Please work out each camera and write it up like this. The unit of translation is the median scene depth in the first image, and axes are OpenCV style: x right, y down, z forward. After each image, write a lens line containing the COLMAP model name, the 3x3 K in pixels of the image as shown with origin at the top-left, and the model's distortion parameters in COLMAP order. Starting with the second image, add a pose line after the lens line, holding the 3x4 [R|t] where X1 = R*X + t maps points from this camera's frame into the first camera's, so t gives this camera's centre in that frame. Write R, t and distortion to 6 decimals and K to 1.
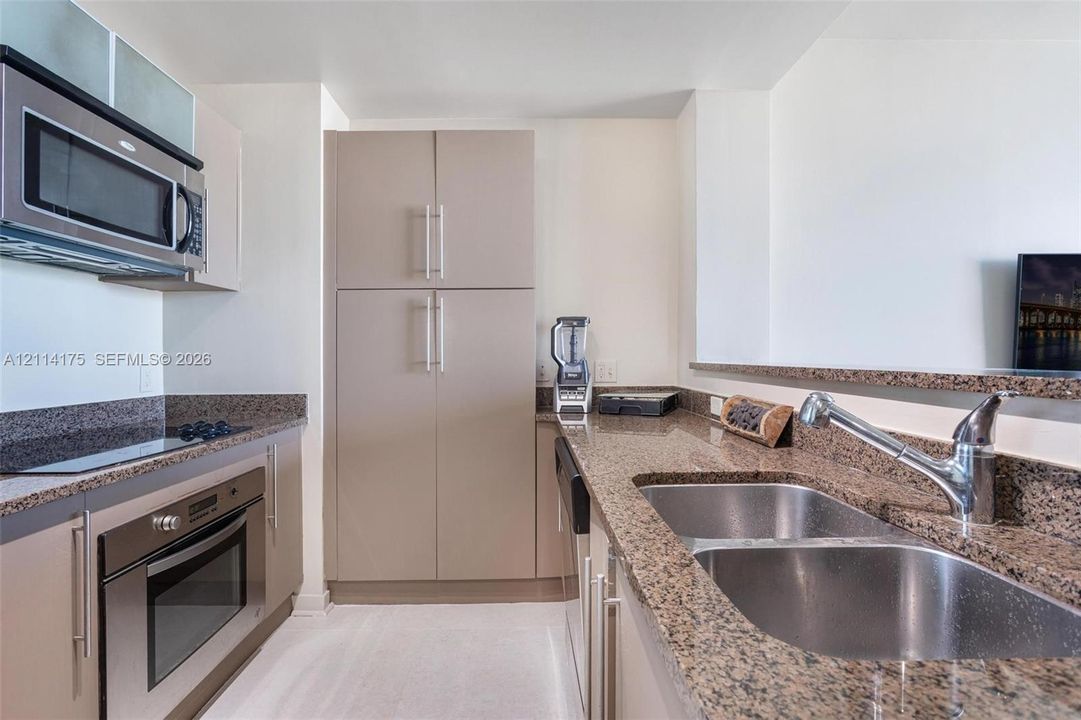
lens RADIAL K [[512.1, 0, 537.4], [0, 512.1, 364.9], [0, 0, 1]] dist [-0.002837, 0.000893]
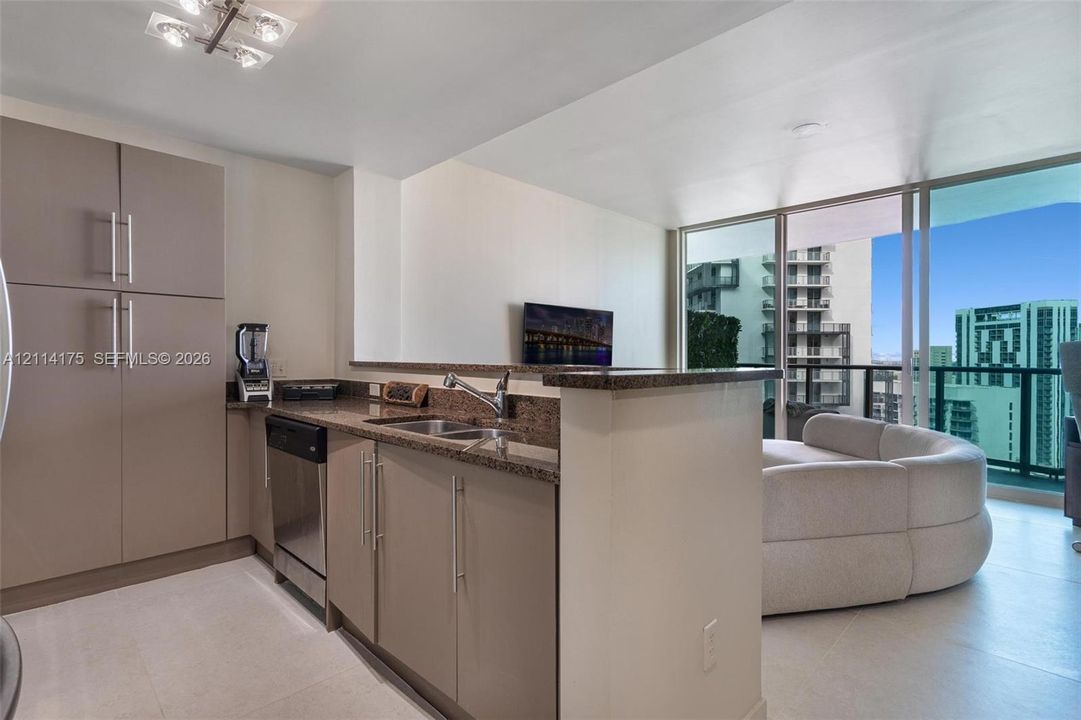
lens RADIAL K [[526.3, 0, 528.3], [0, 526.3, 362.4], [0, 0, 1]] dist [0.001927, 0.001271]
pose [[0.735553, 0.004077, 0.677455, -0.319823], [0.000680, 0.999977, -0.006757, 0.008917], [-0.677467, 0.005431, 0.735533, -0.390917]]
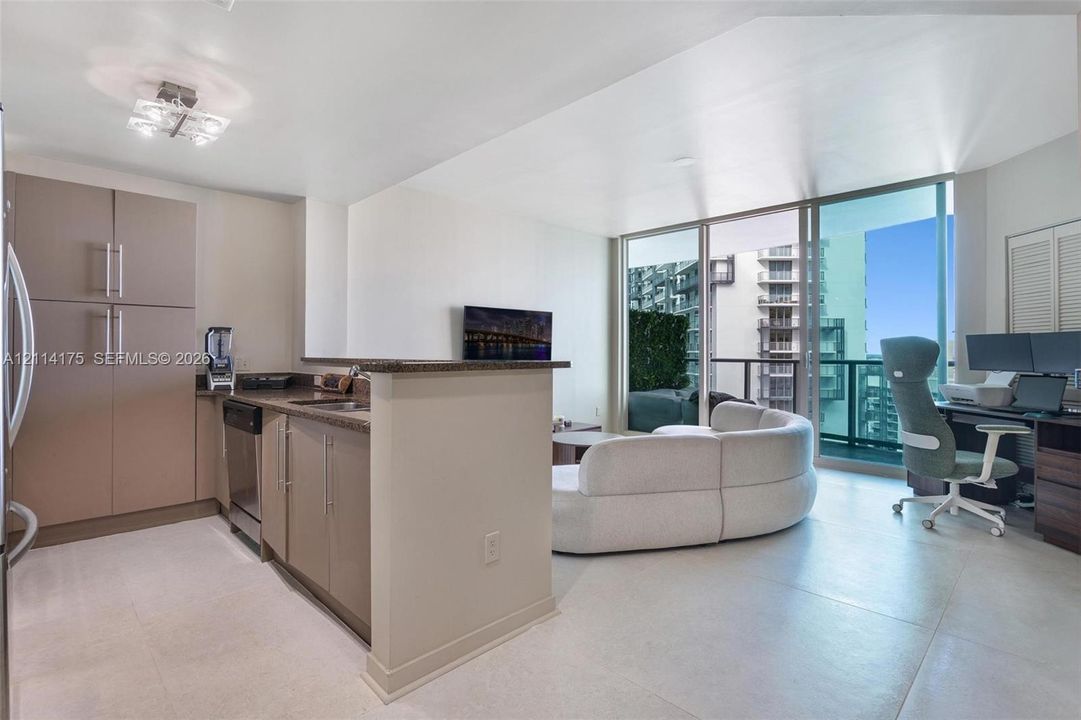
lens RADIAL K [[530.1, 0, 527.0], [0, 530.1, 349.4], [0, 0, 1]] dist [-0.012652, 0.000186]
pose [[0.744811, 0.012680, 0.667156, -0.313682], [0.004868, 0.999690, -0.024435, 0.015253], [-0.667258, 0.021447, 0.744518, -0.803007]]
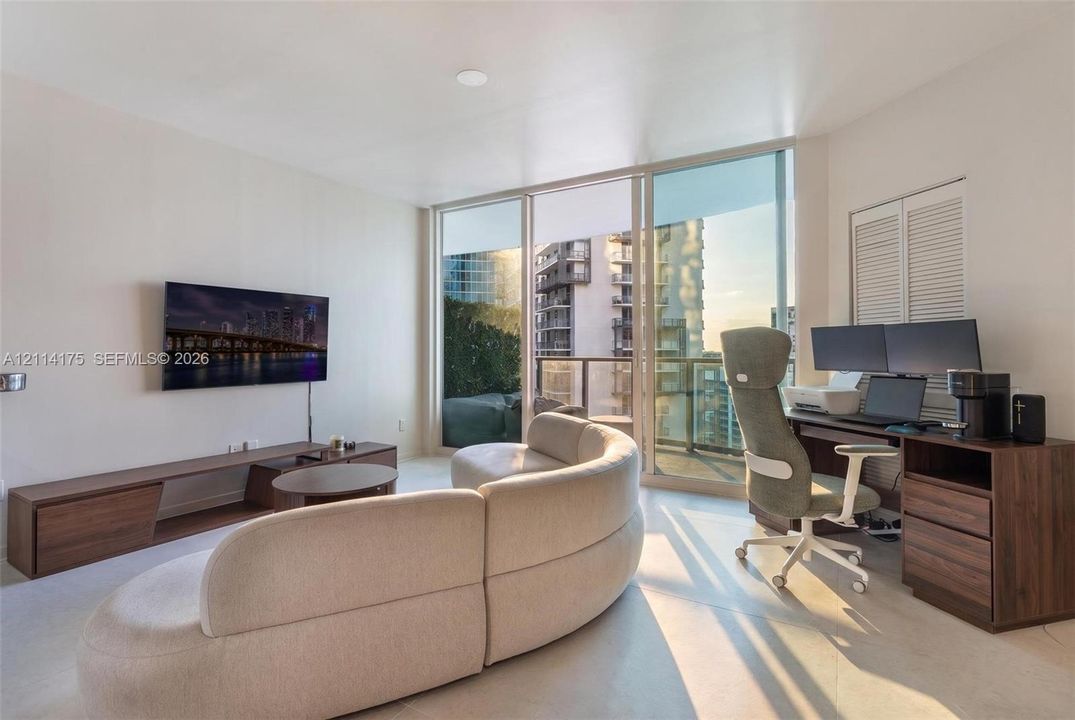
lens RADIAL K [[523.6, 0, 539.3], [0, 523.6, 350.4], [0, 0, 1]] dist [-0.002596, 0.000024]
pose [[0.541685, 0.005066, 0.840566, 0.326970], [0.016232, 0.999732, -0.016486, 0.006780], [-0.840425, 0.022574, 0.541458, -0.626943]]
